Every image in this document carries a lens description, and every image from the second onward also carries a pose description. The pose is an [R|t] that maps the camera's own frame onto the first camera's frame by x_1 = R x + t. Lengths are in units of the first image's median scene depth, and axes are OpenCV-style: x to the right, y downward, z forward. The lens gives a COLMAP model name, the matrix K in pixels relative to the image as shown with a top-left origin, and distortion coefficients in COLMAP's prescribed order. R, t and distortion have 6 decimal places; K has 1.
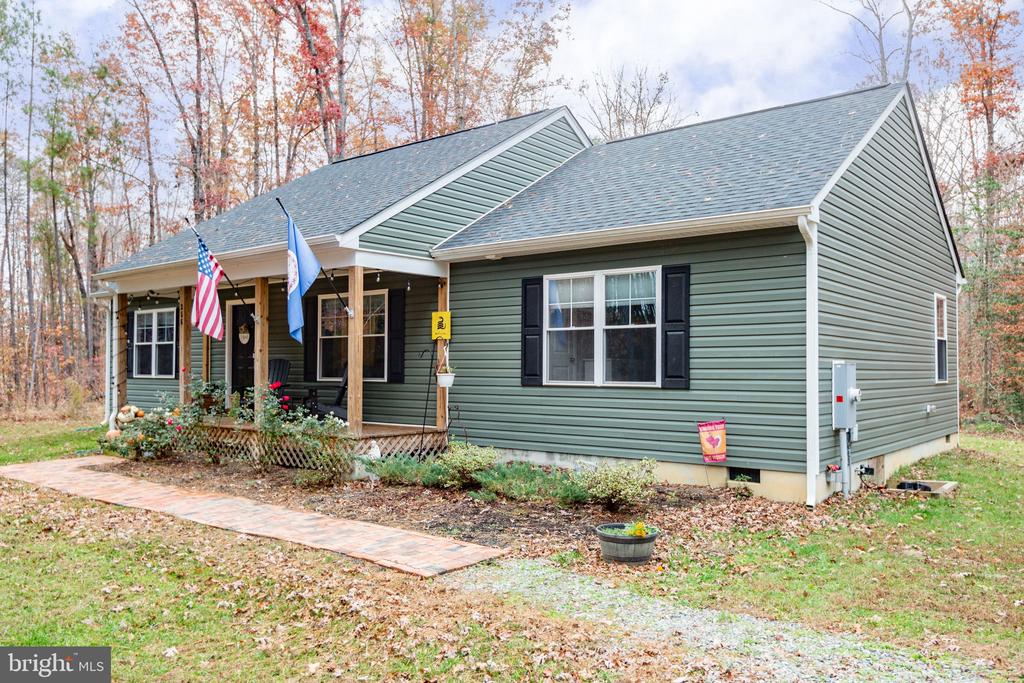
lens RADIAL K [[802.7, 0, 512.0], [0, 802.7, 341.5], [0, 0, 1]] dist [0.000408, -0.000903]
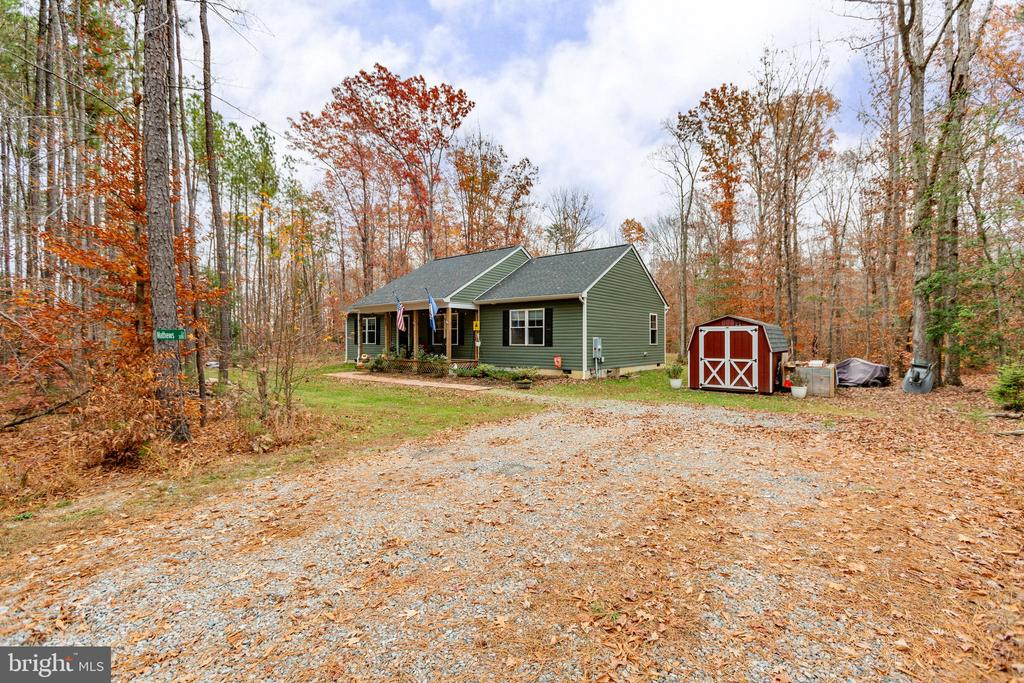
lens RADIAL K [[449.9, 0, 512.1], [0, 449.9, 336.7], [0, 0, 1]] dist [-0.001236, -0.000145]
pose [[0.999917, -0.002032, -0.012685, 0.074099], [0.002340, 0.999701, 0.024336, -0.022759], [0.012632, -0.024364, 0.999623, -0.762175]]
